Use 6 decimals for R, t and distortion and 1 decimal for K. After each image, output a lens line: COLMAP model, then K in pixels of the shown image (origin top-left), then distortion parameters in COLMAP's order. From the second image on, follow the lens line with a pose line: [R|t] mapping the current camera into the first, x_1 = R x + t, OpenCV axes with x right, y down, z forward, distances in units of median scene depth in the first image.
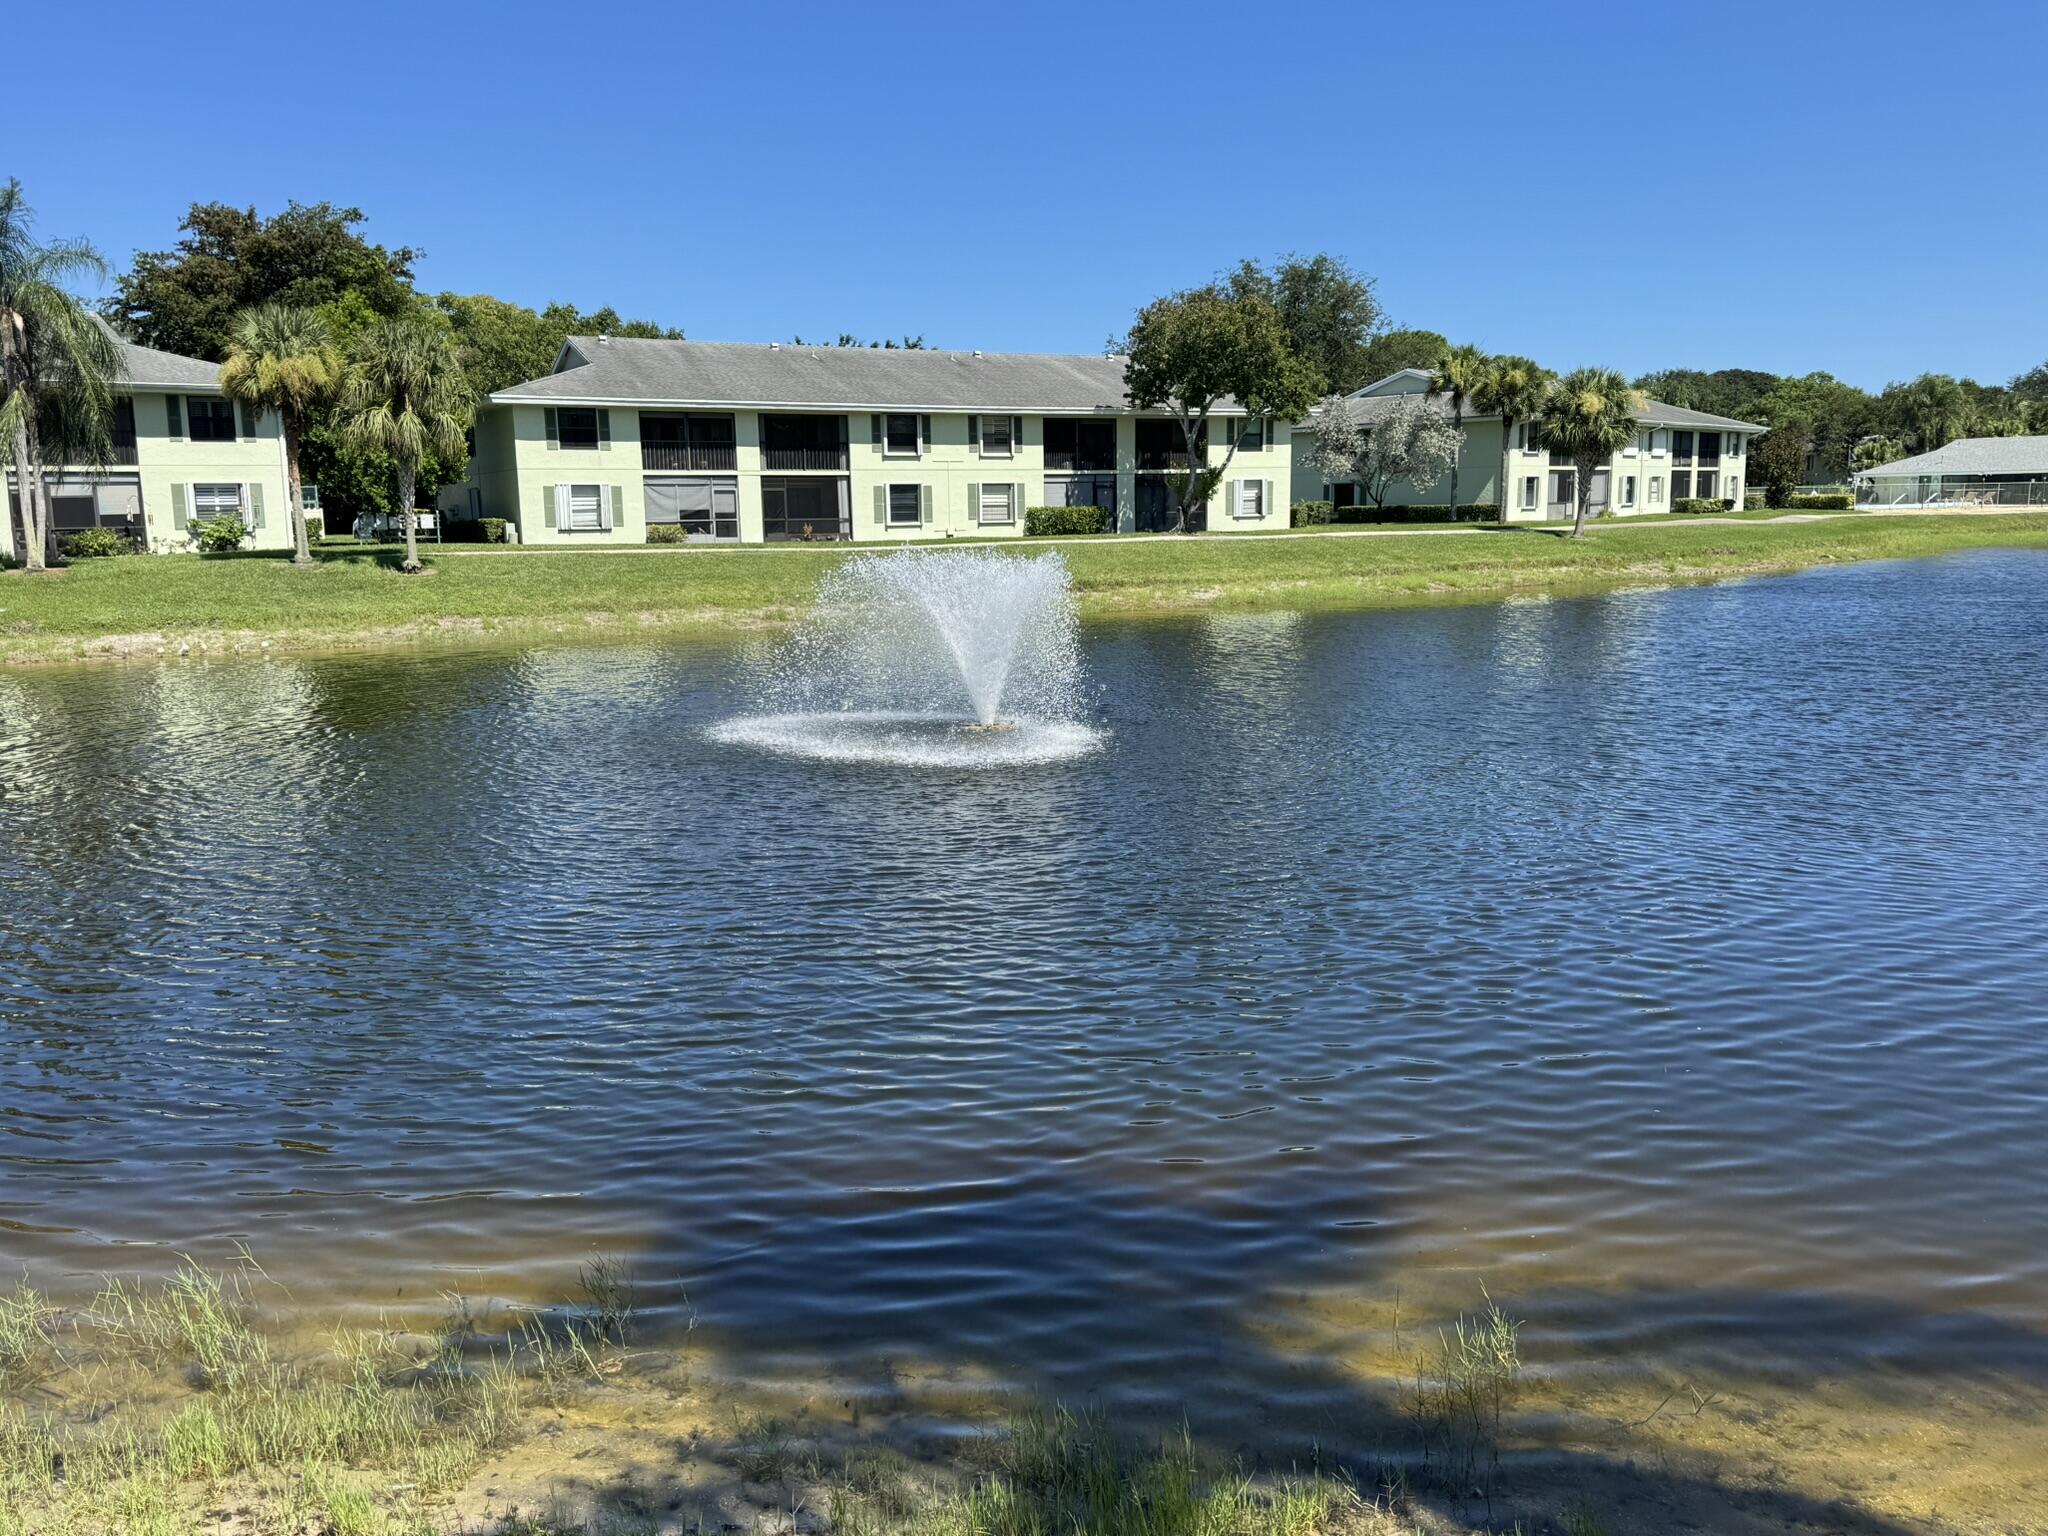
lens RADIAL K [[1609.0, 0, 1037.4], [0, 1609.0, 787.1], [0, 0, 1]] dist [-0.008777, -0.027889]
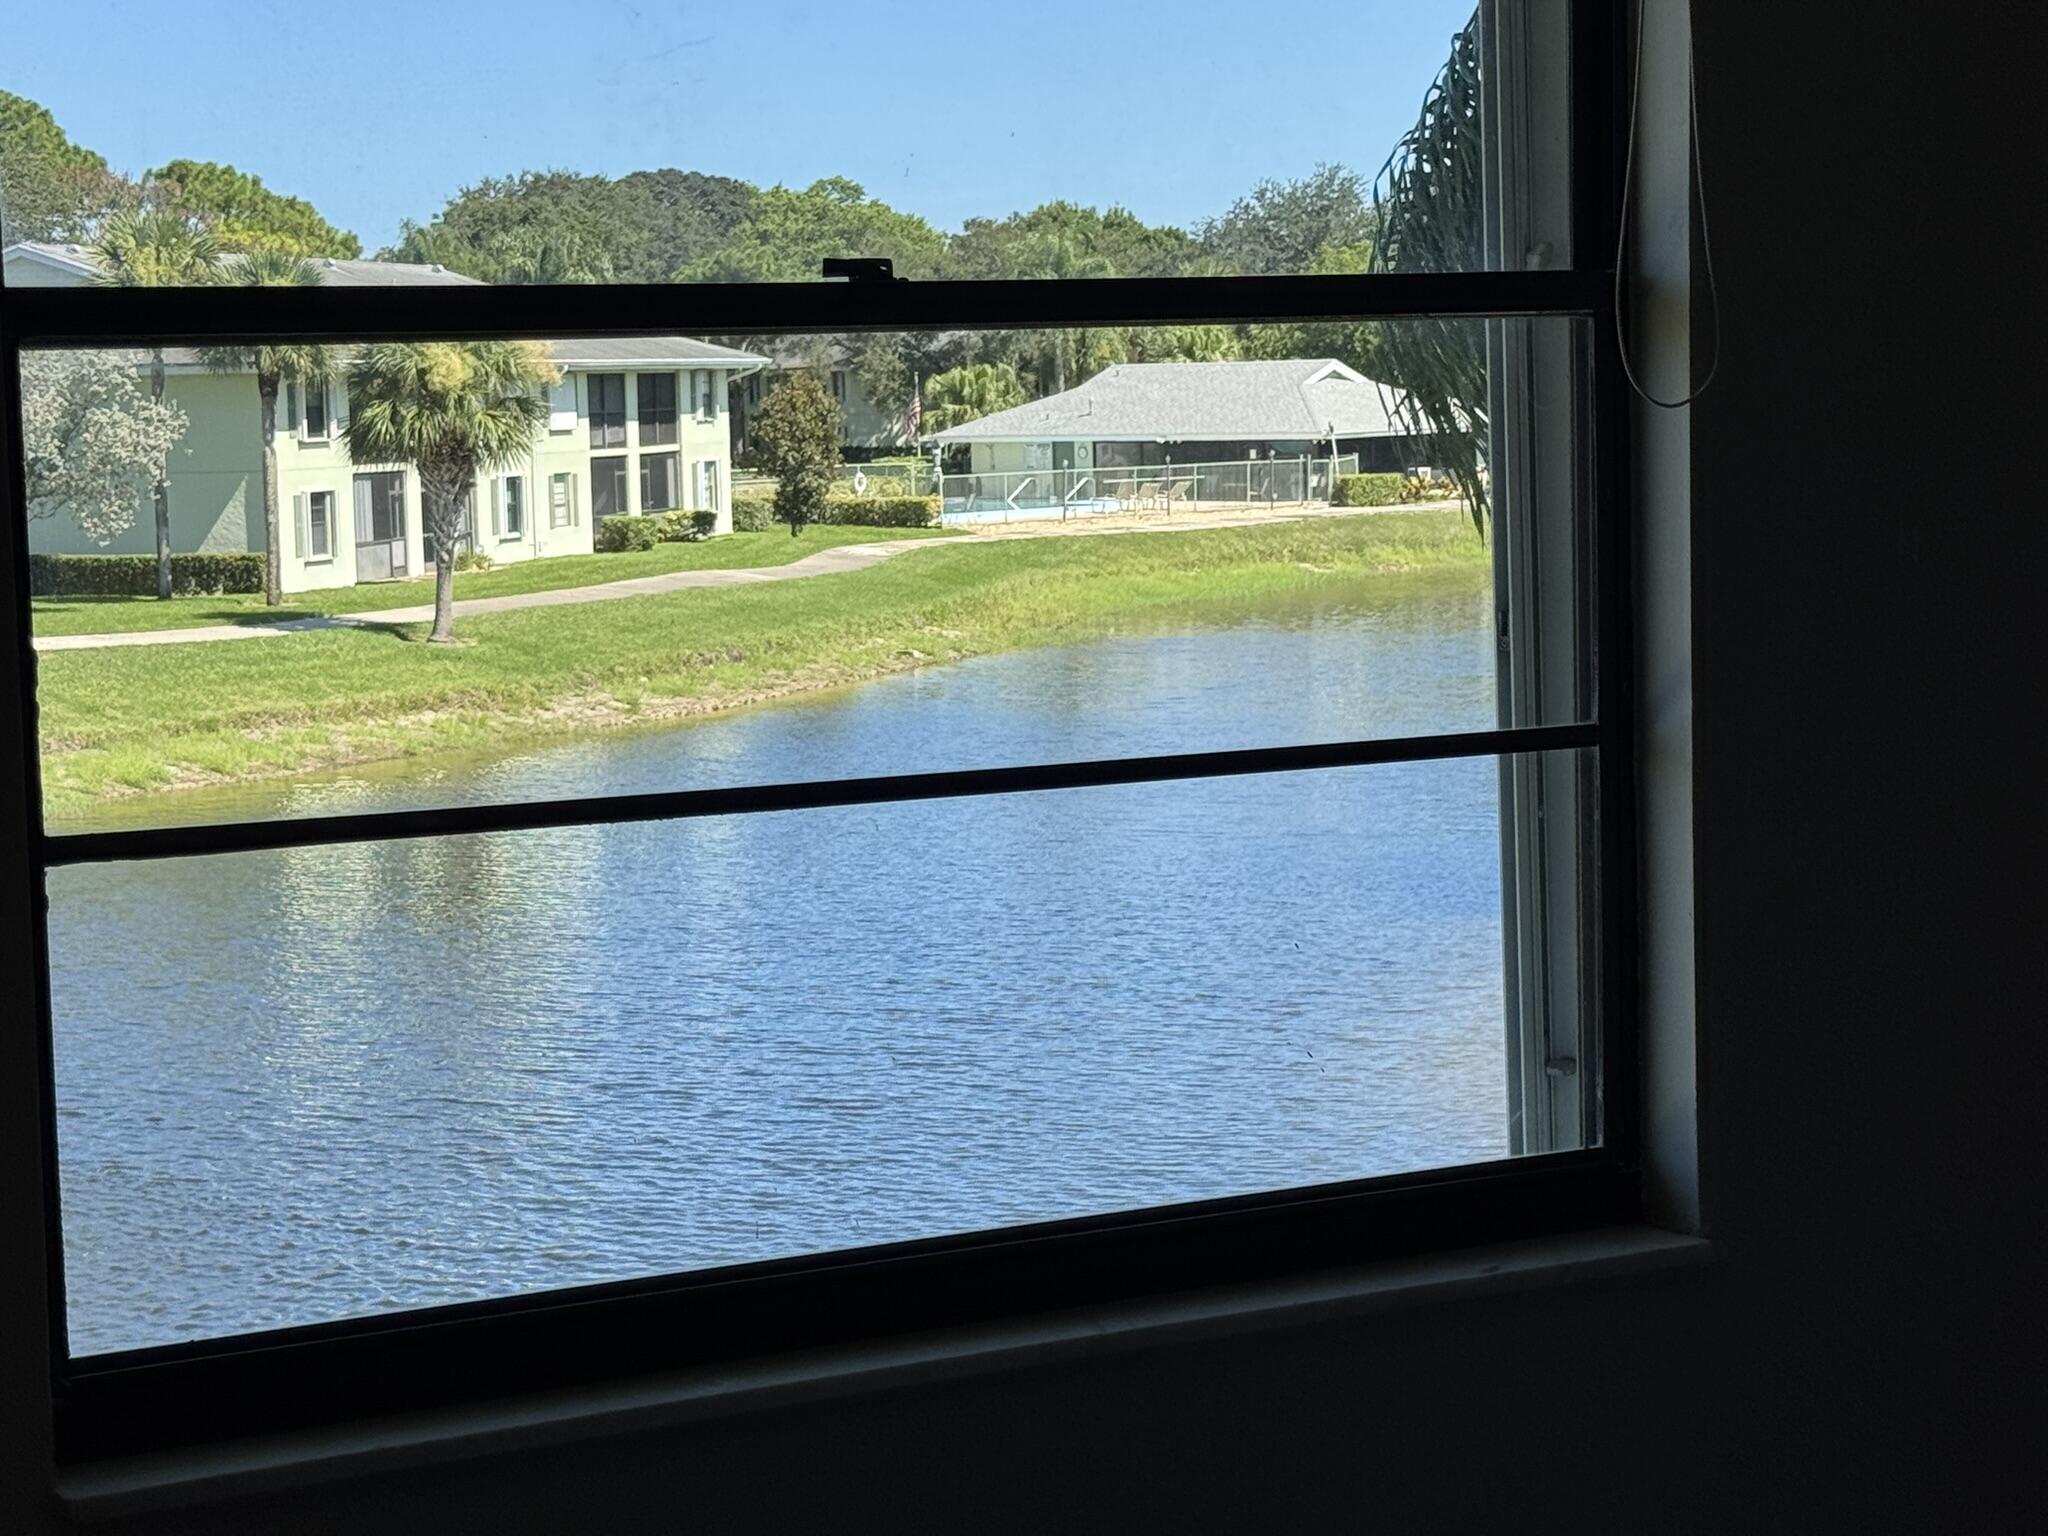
lens RADIAL K [[4270.9, 0, 1023.1], [0, 4270.9, 767.8], [0, 0, 1]] dist [-0.155497, 0.000000]
pose [[0.880168, -0.052853, 0.471710, -0.114487], [0.088171, 0.994691, -0.053068, -0.034616], [-0.466401, 0.088300, 0.880155, -0.201892]]
